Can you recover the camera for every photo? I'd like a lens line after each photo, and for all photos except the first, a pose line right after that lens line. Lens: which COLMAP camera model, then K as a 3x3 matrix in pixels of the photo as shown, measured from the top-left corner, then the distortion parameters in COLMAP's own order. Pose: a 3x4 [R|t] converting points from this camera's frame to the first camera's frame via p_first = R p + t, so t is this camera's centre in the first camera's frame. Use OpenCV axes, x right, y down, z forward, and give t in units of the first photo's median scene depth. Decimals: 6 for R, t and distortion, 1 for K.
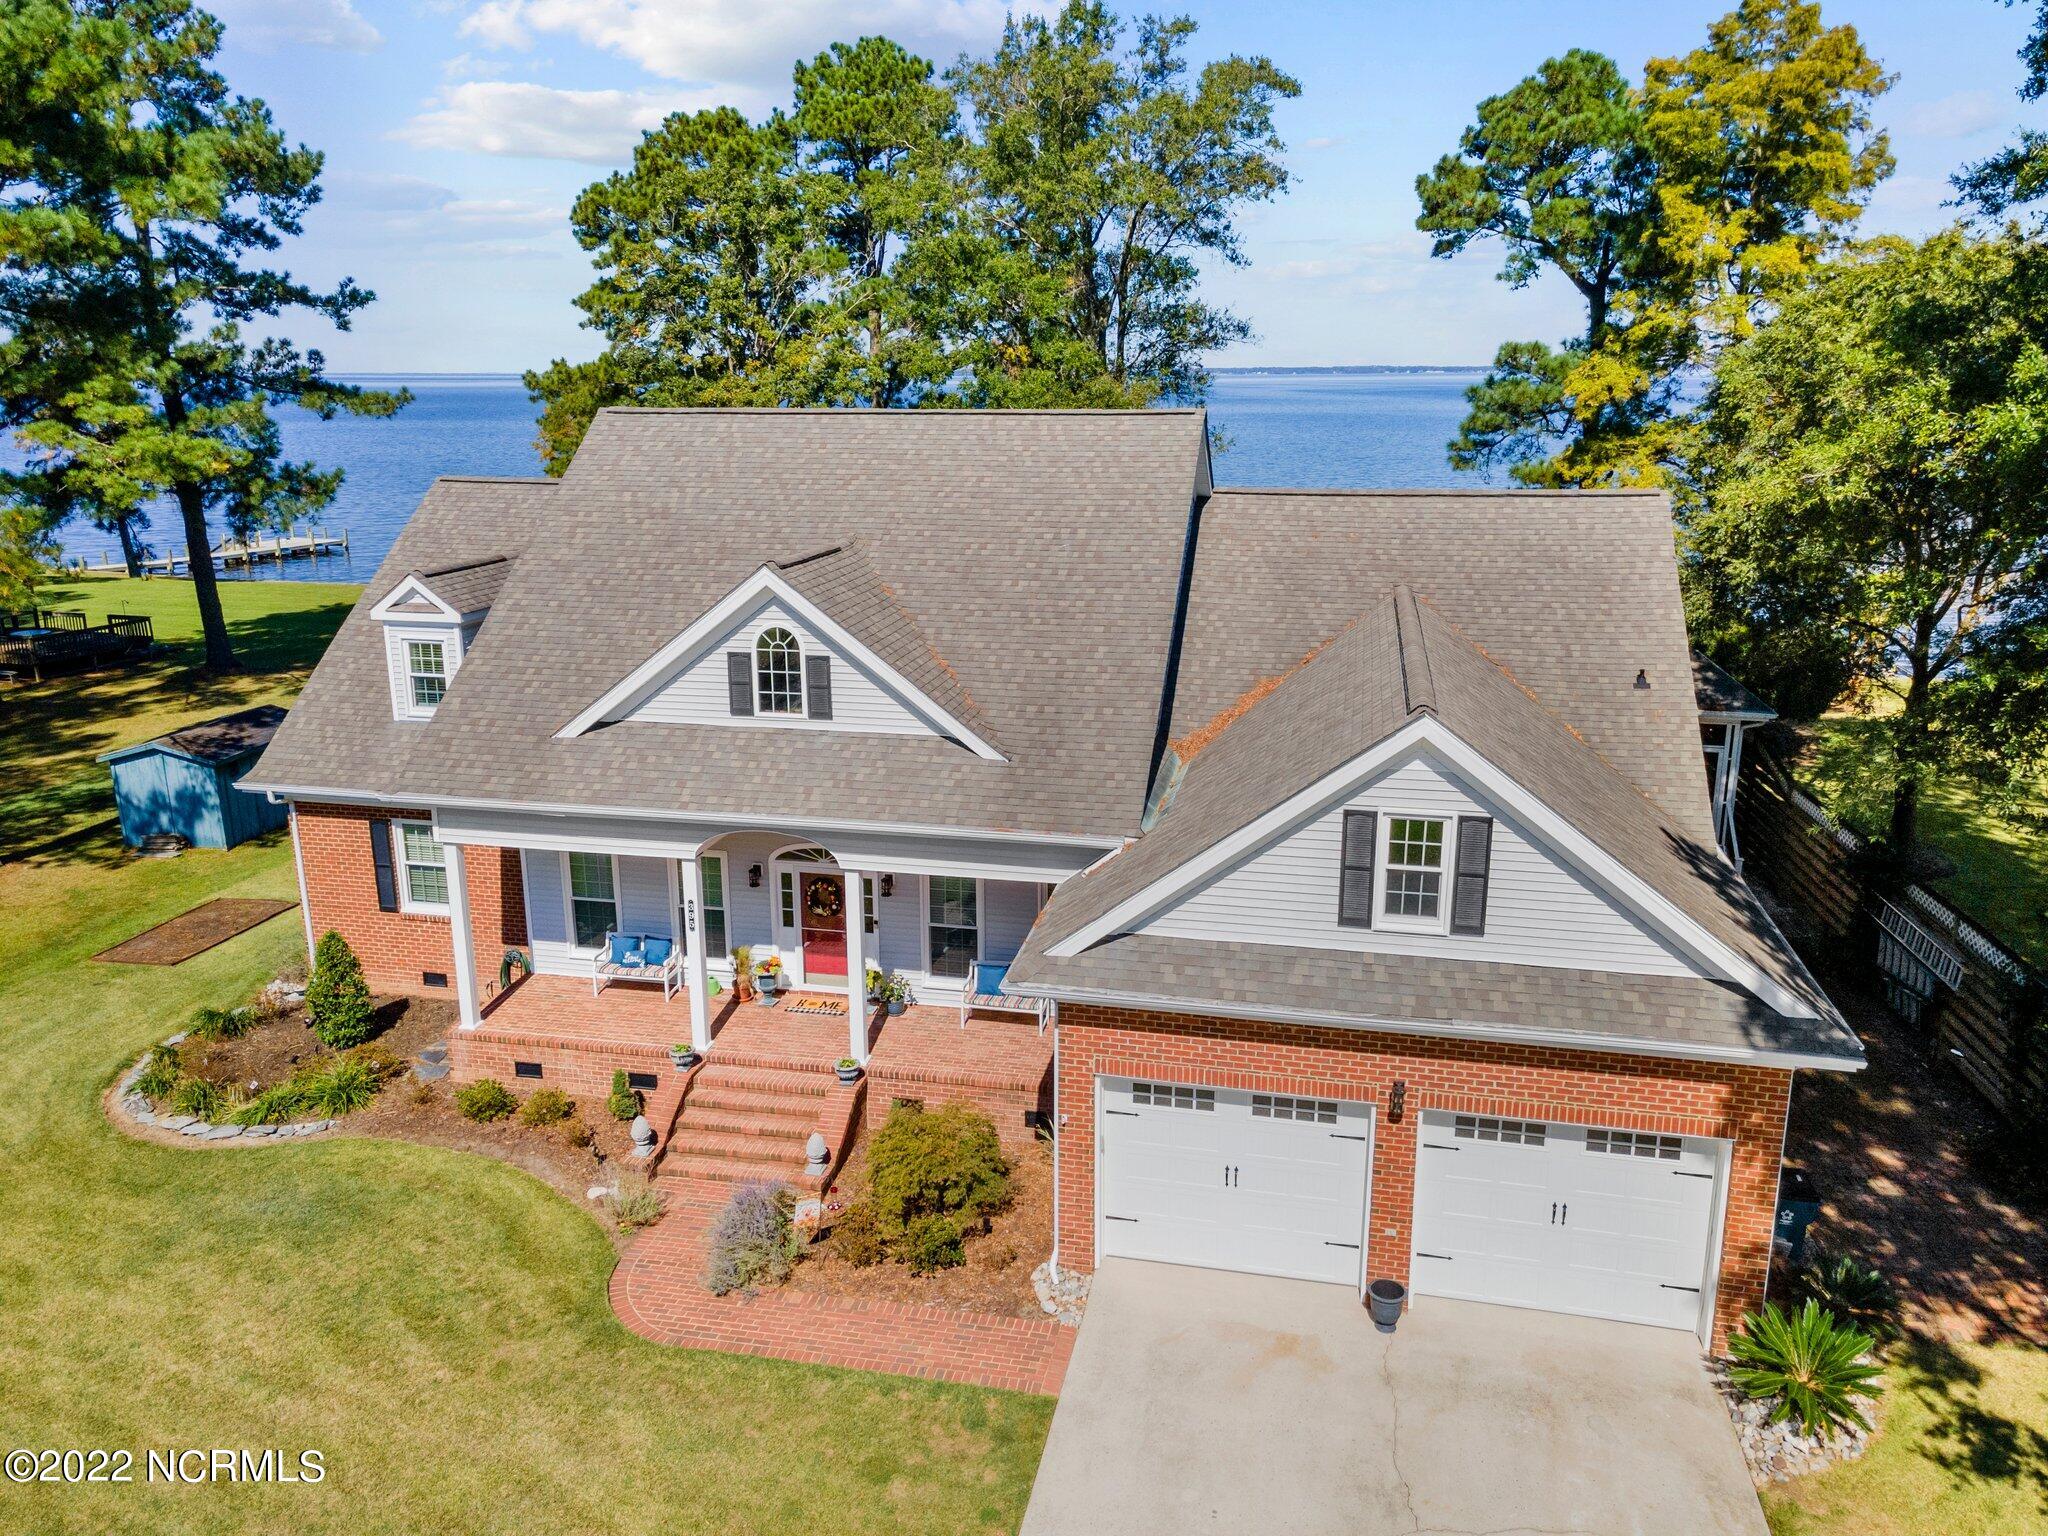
lens RADIAL K [[1484.7, 0, 1017.1], [0, 1484.7, 757.2], [0, 0, 1]] dist [0.041753, 0.002237]
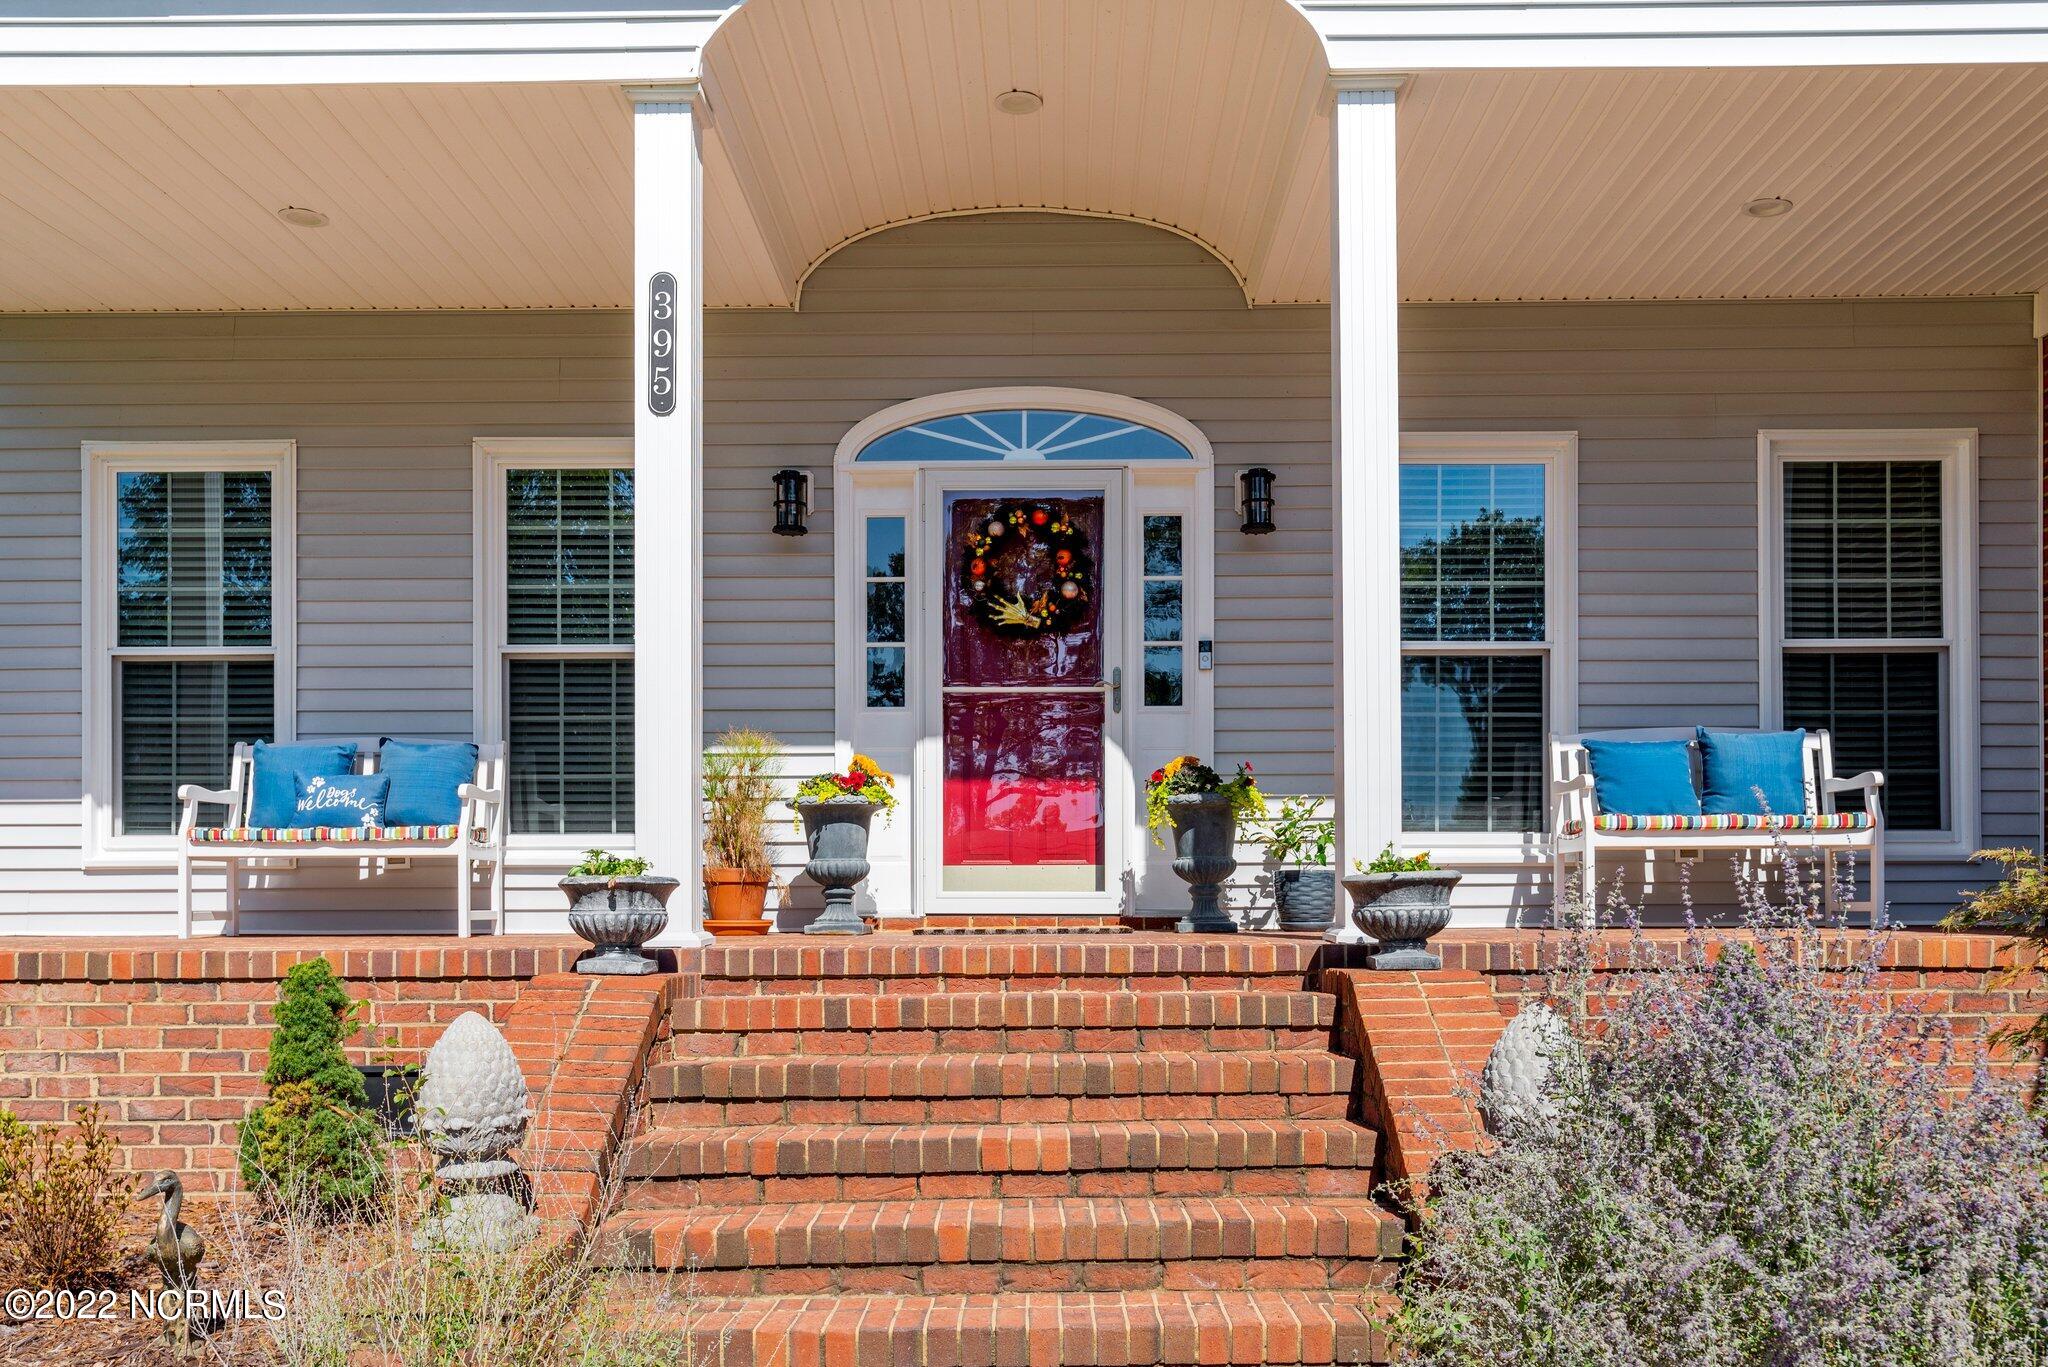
lens RADIAL K [[1680.5, 0, 1027.7], [0, 1680.5, 947.0], [0, 0, 1]] dist [0.005458, -0.000055]
pose [[0.978009, 0.010524, 0.208295, -0.220793], [0.042015, 0.968309, -0.246196, 0.275810], [-0.204285, 0.249533, 0.946573, 0.768784]]
